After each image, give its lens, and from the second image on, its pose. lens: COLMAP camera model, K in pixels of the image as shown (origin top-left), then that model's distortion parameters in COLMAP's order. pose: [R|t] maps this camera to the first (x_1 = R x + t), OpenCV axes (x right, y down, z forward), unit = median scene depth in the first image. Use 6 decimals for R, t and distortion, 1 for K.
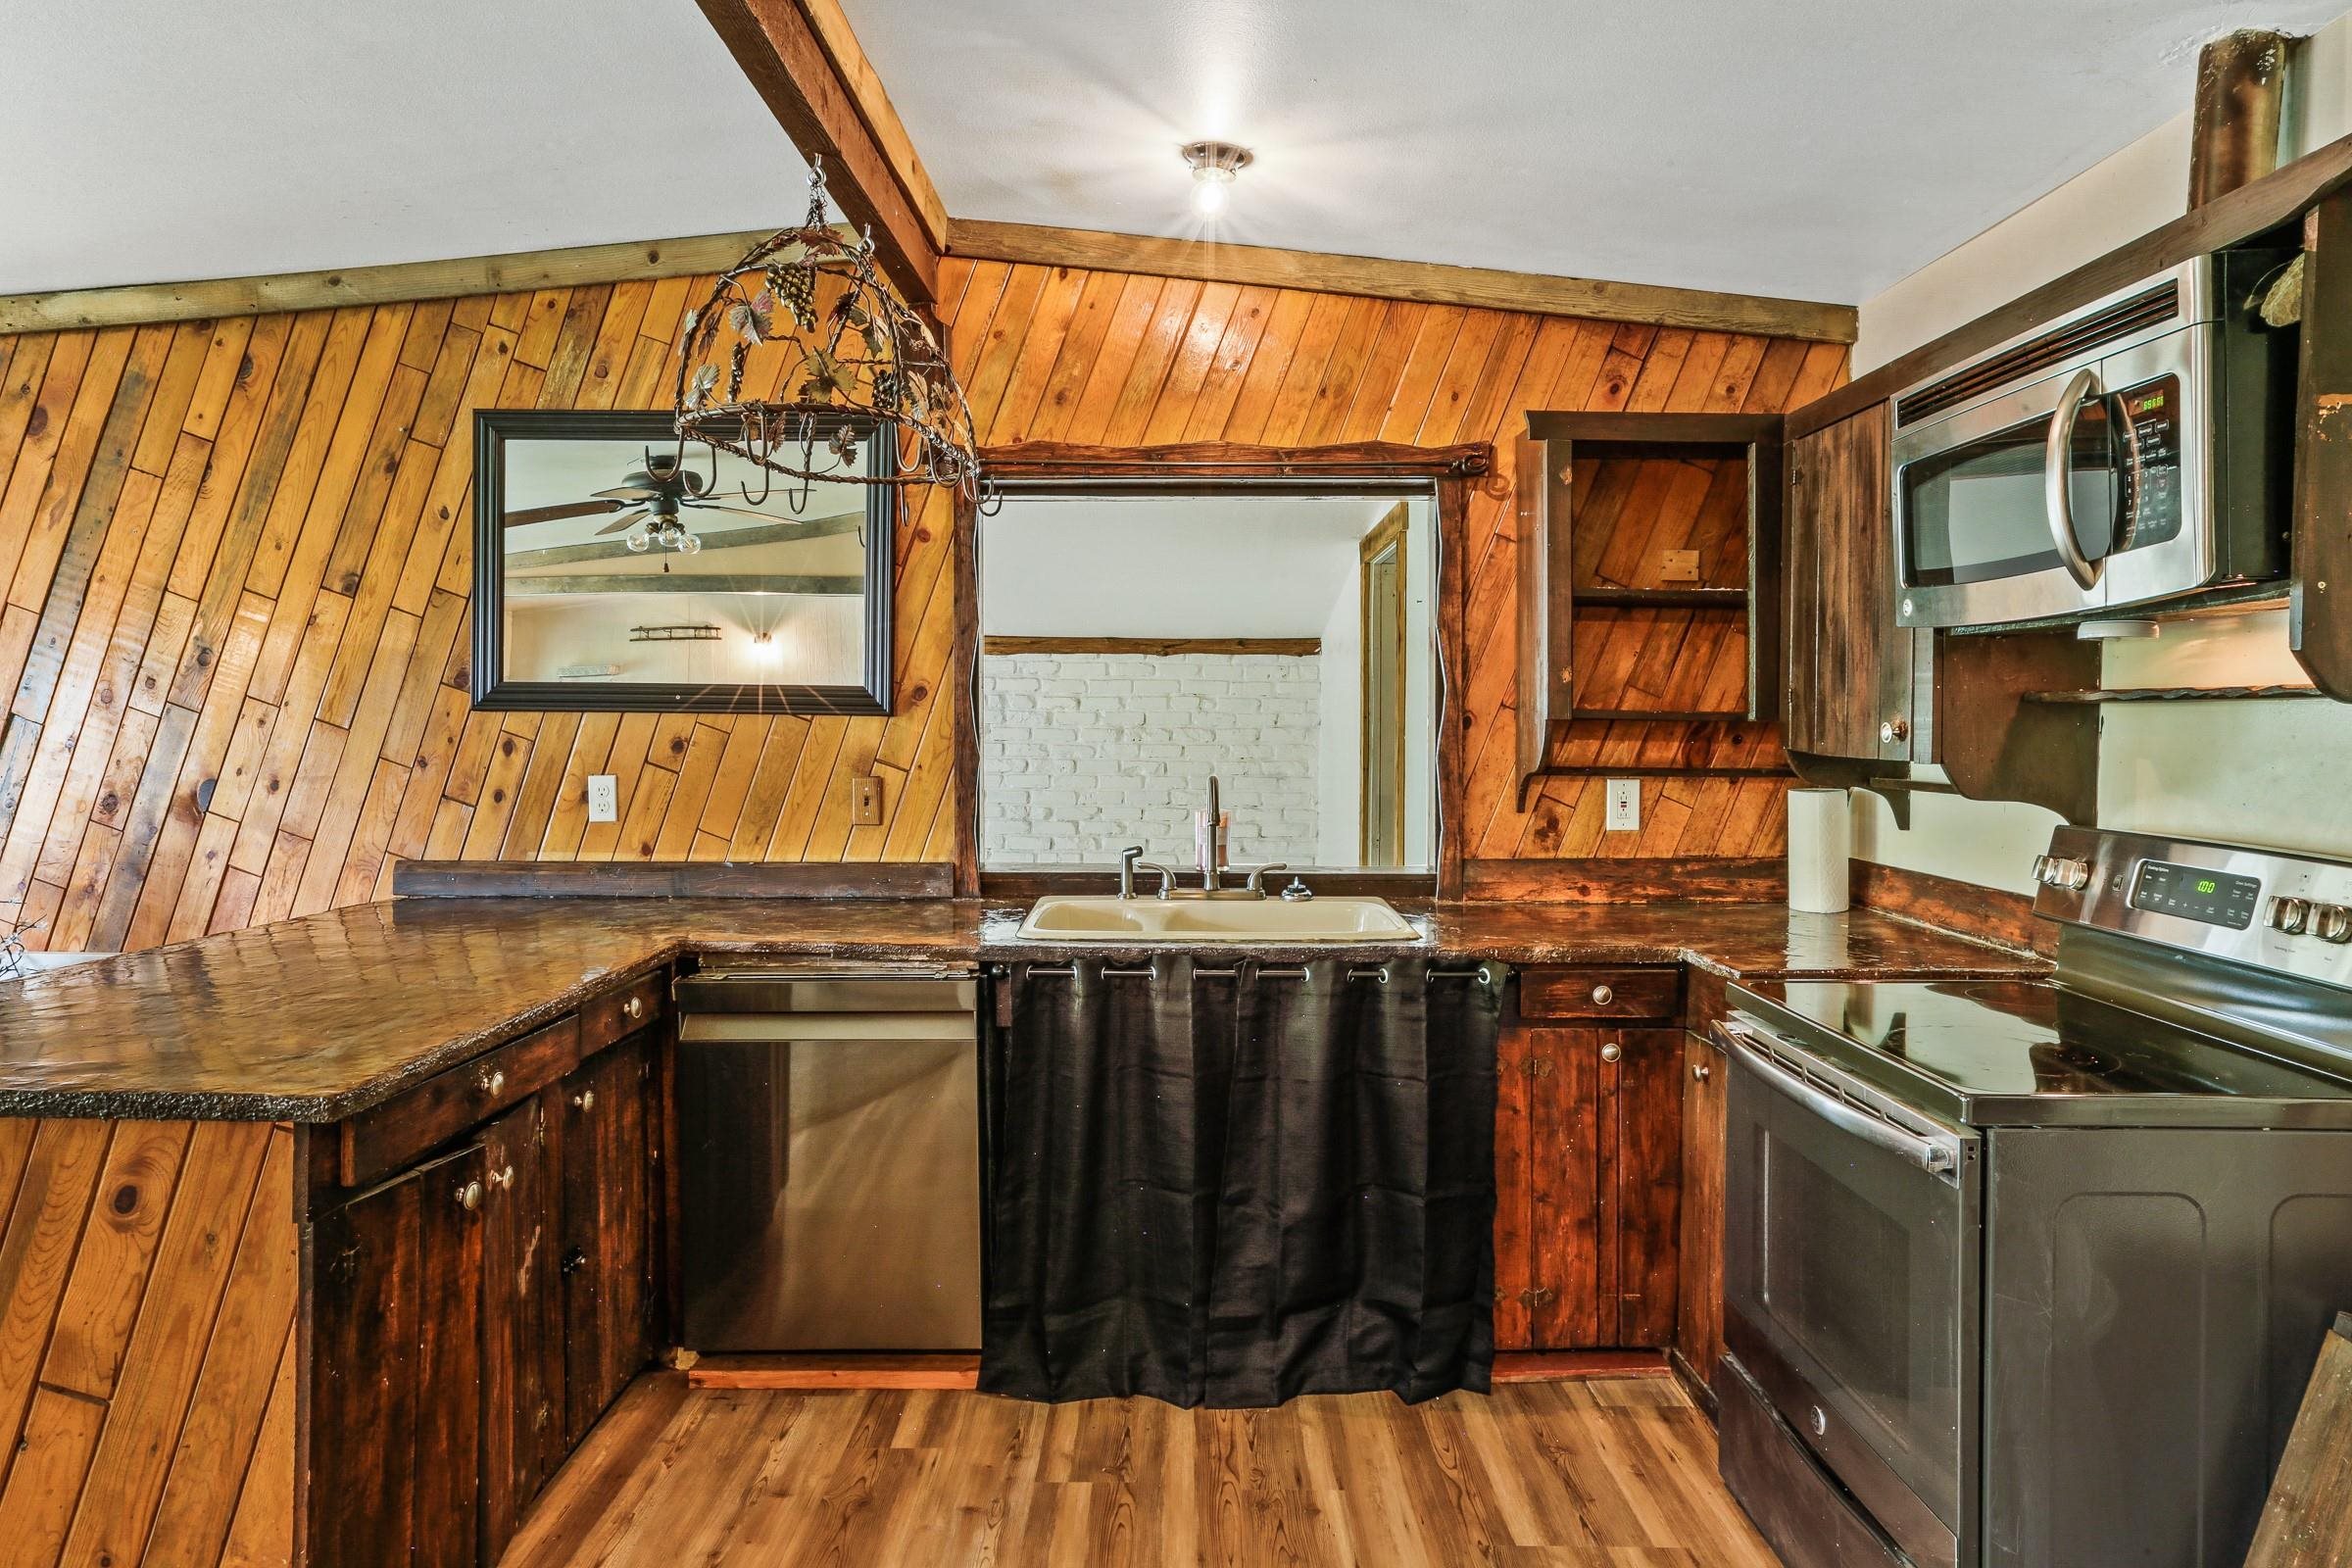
lens RADIAL K [[1431.7, 0, 1153.4], [0, 1431.7, 740.2], [0, 0, 1]] dist [-0.000160, 0.006621]
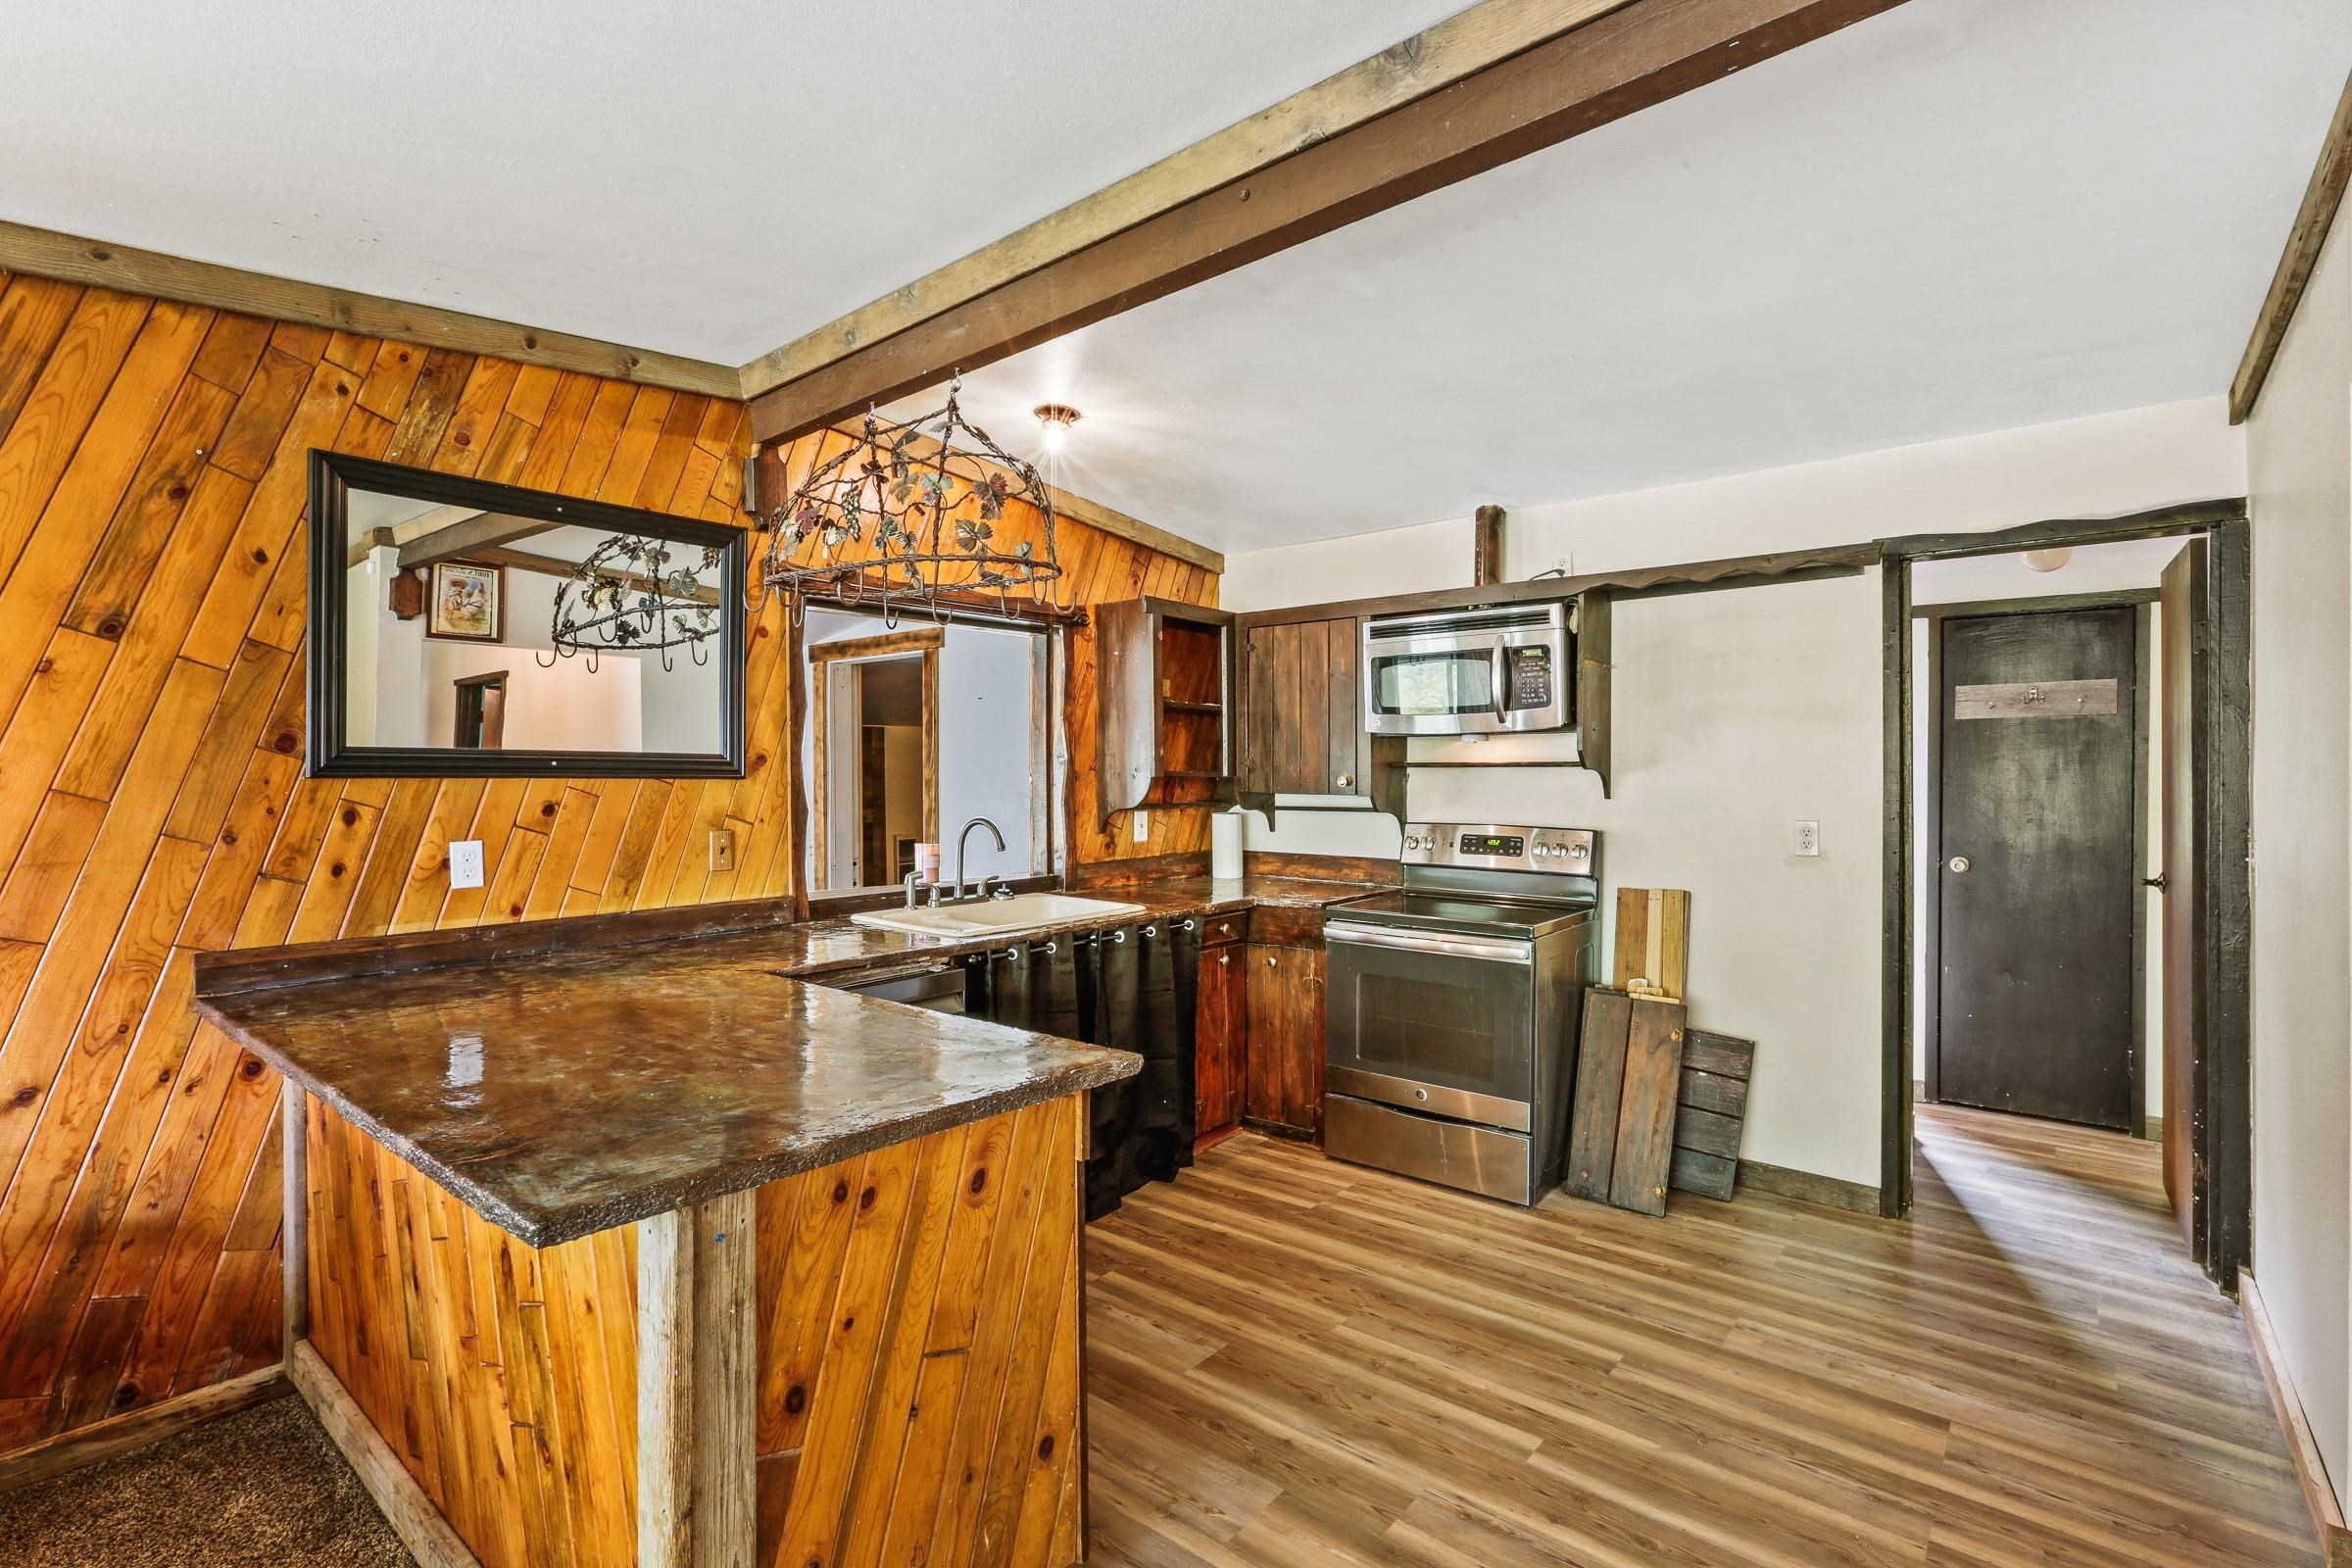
lens RADIAL K [[1112.6, 0, 1153.8], [0, 1112.6, 776.9], [0, 0, 1]] dist [-0.002042, 0.004907]
pose [[0.642386, -0.009738, 0.766319, -0.675292], [0.015324, 0.999883, -0.000140, -0.013022], [-0.766228, 0.011833, 0.642460, 0.131821]]
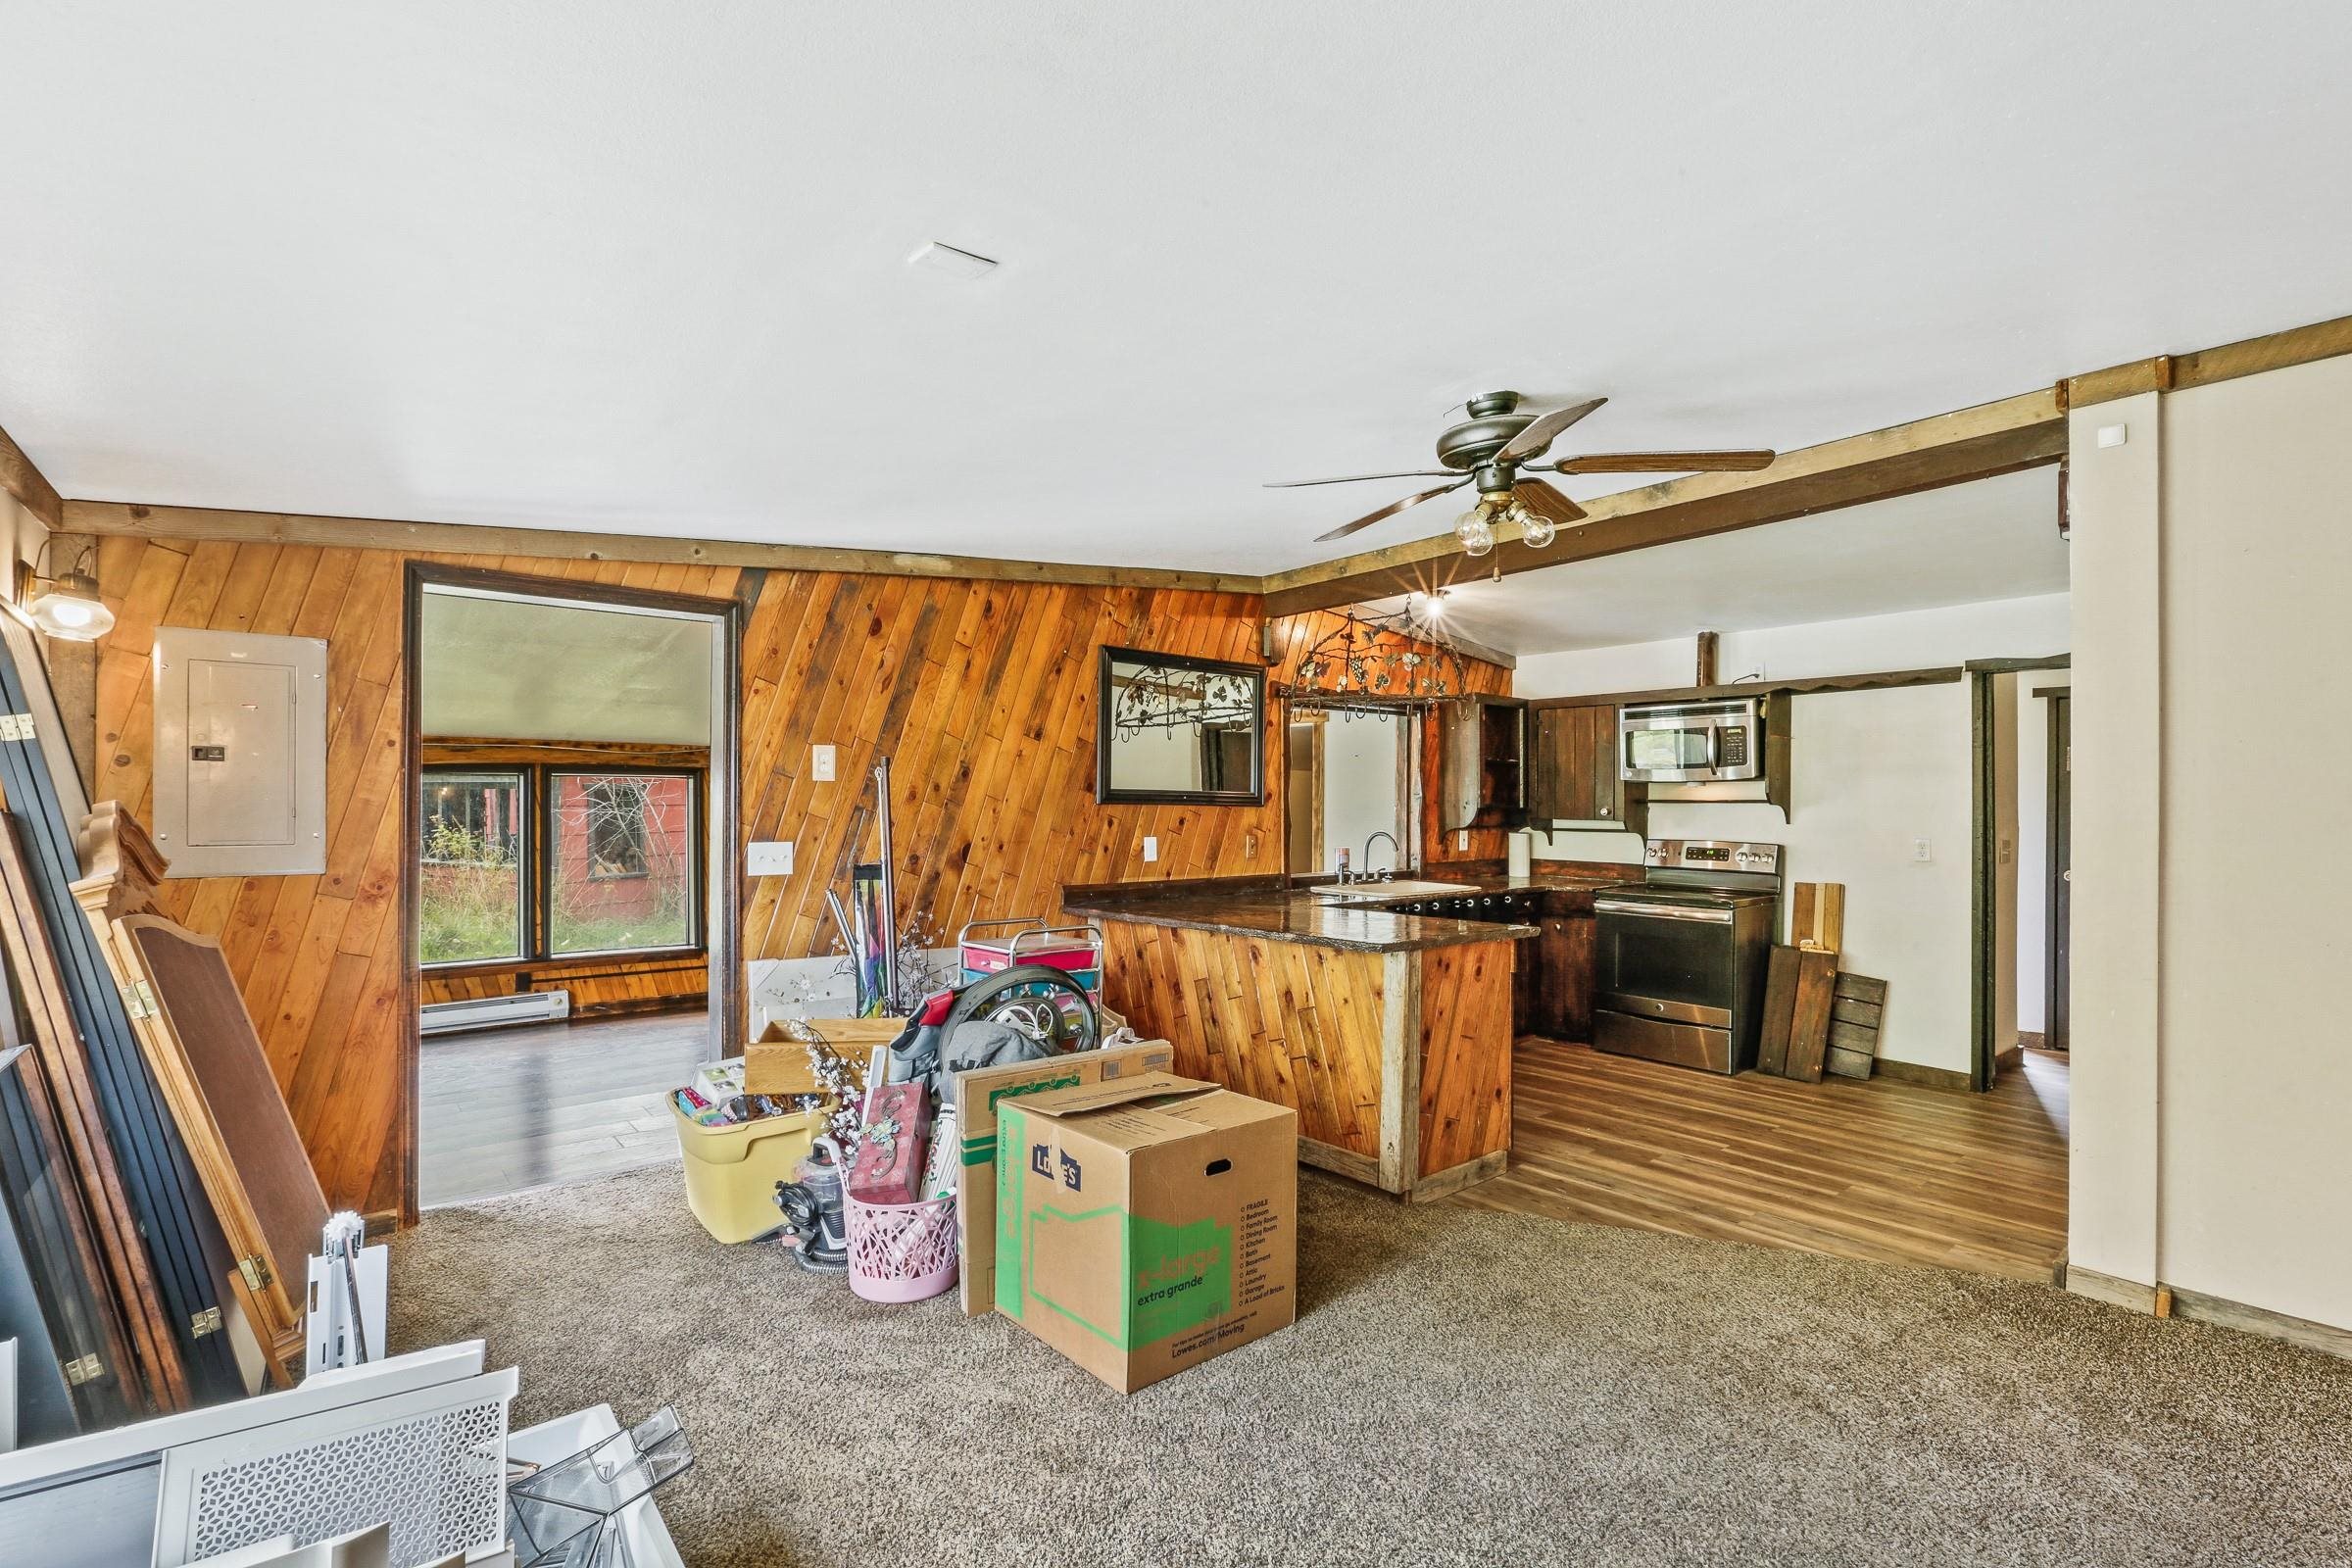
lens RADIAL K [[1112.6, 0, 1185.3], [0, 1112.6, 799.7], [0, 0, 1]] dist [-0.002042, 0.004907]
pose [[0.751360, 0.001579, 0.659890, -1.362688], [0.007496, 0.999912, -0.010927, -0.009849], [-0.659850, 0.013157, 0.751282, -0.178267]]
